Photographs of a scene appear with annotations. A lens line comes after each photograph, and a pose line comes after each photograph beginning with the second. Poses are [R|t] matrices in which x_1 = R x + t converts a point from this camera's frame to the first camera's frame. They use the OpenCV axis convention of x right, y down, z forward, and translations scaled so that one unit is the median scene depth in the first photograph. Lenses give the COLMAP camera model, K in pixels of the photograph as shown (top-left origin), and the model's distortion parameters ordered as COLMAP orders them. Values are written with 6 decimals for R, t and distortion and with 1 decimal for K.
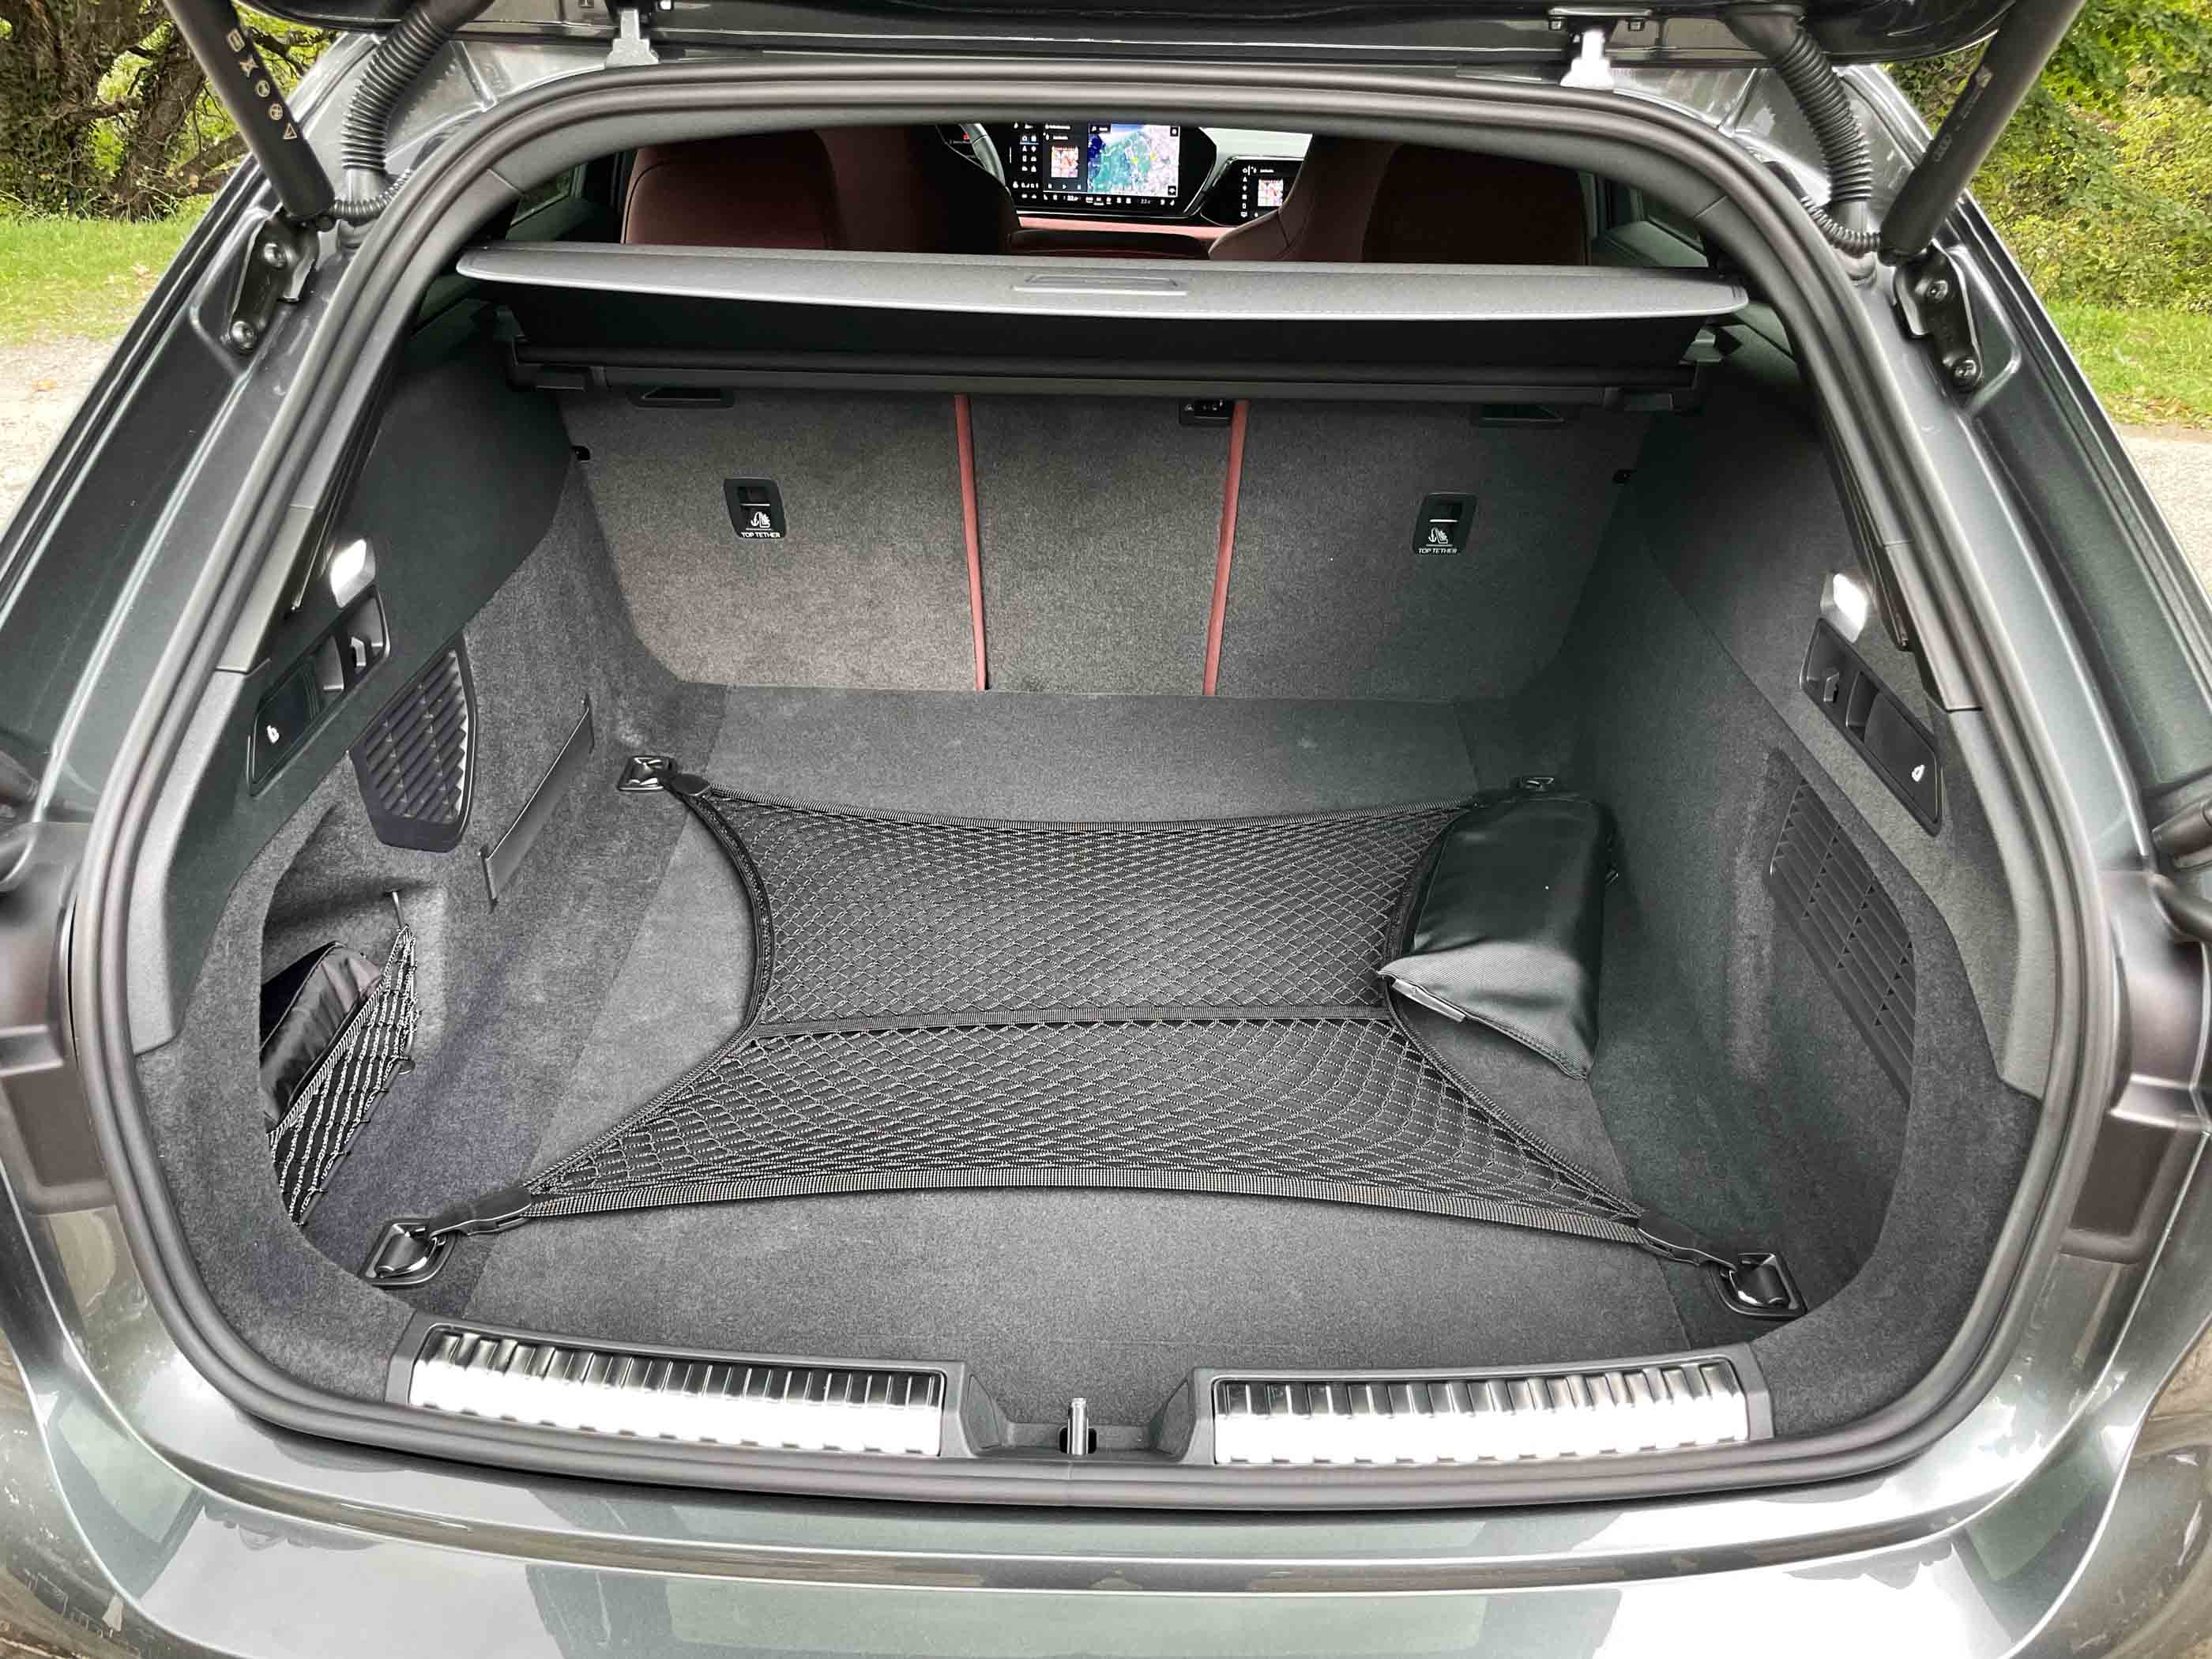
lens RADIAL K [[1759.2, 0, 1099.8], [0, 1759.2, 835.1], [0, 0, 1]] dist [0.063265, -0.091462]
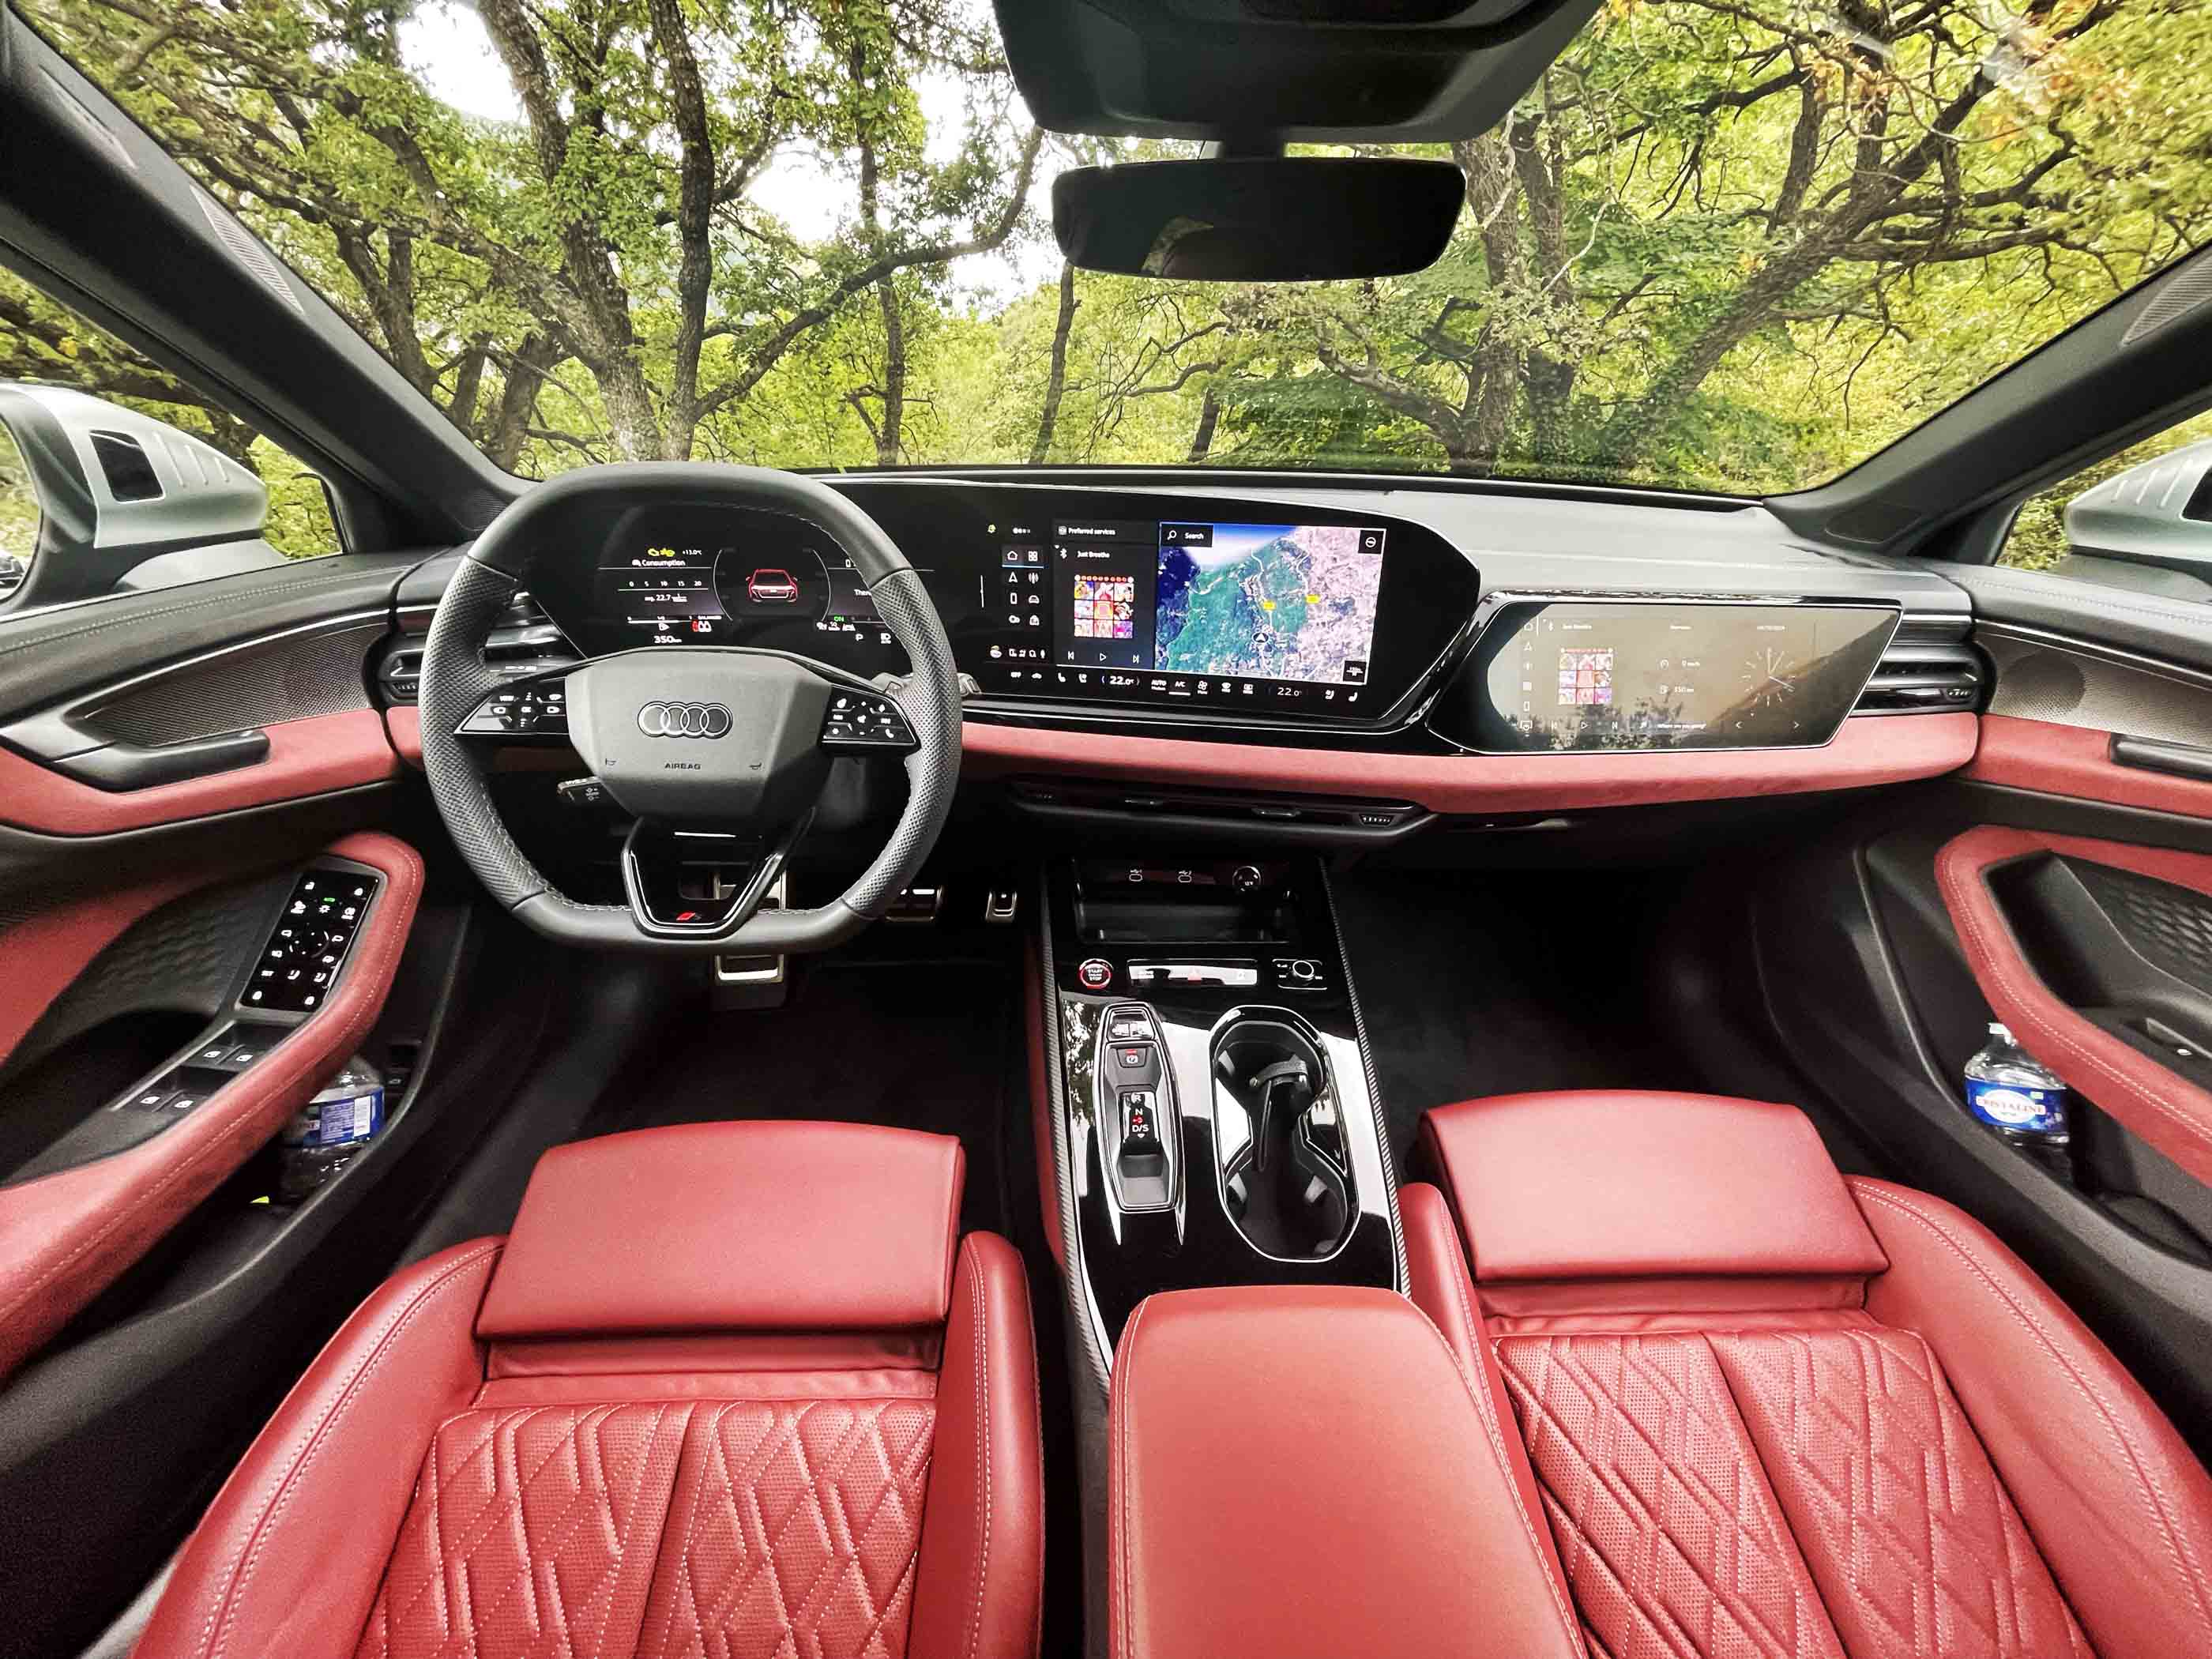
lens RADIAL K [[882.1, 0, 1102.2], [0, 882.1, 825.4], [0, 0, 1]] dist [0.012679, -0.005087]
pose [[0.997806, -0.035416, 0.055933, -0.034701], [0.035550, 0.999367, -0.001407, -0.324421], [-0.055848, 0.003392, 0.998434, 0.777308]]
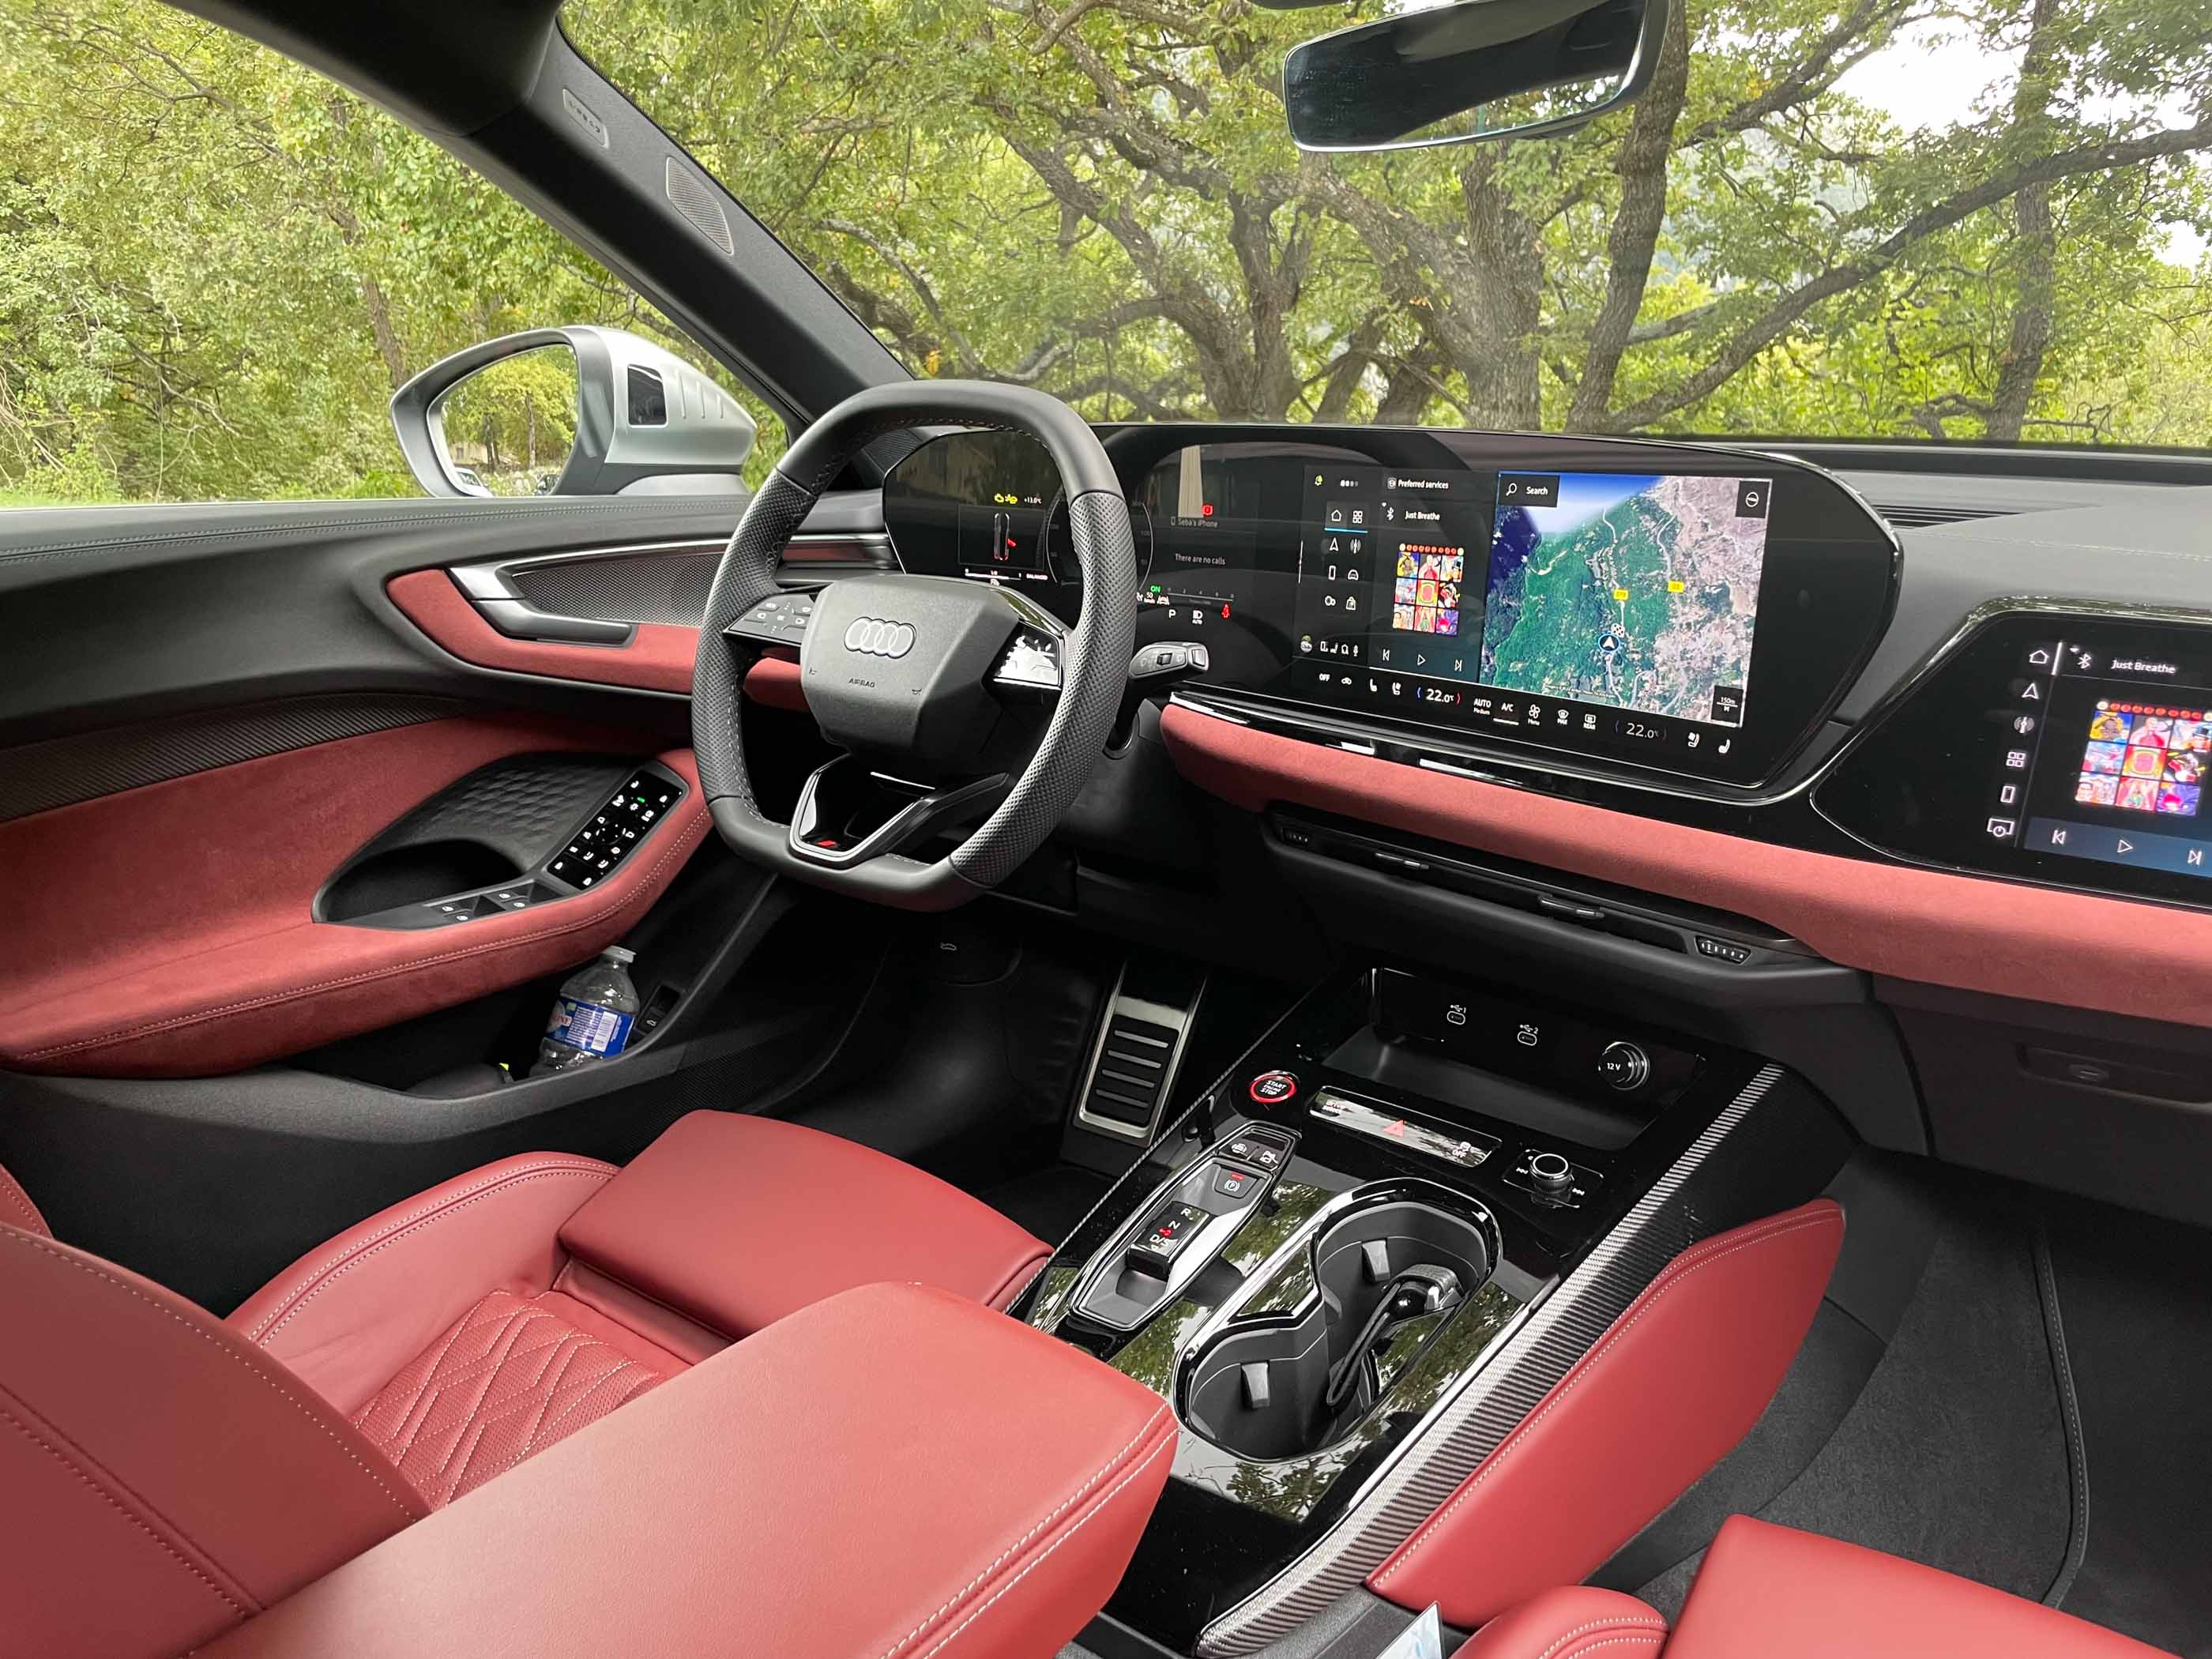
lens RADIAL K [[1683.4, 0, 1106.0], [0, 1683.4, 829.5], [0, 0, 1]] dist [0.112554, -0.202668]
pose [[0.793099, 0.138632, -0.593107, 0.121064], [-0.265447, 0.955086, -0.131713, -0.283432], [0.548209, 0.261900, 0.794277, 0.739176]]
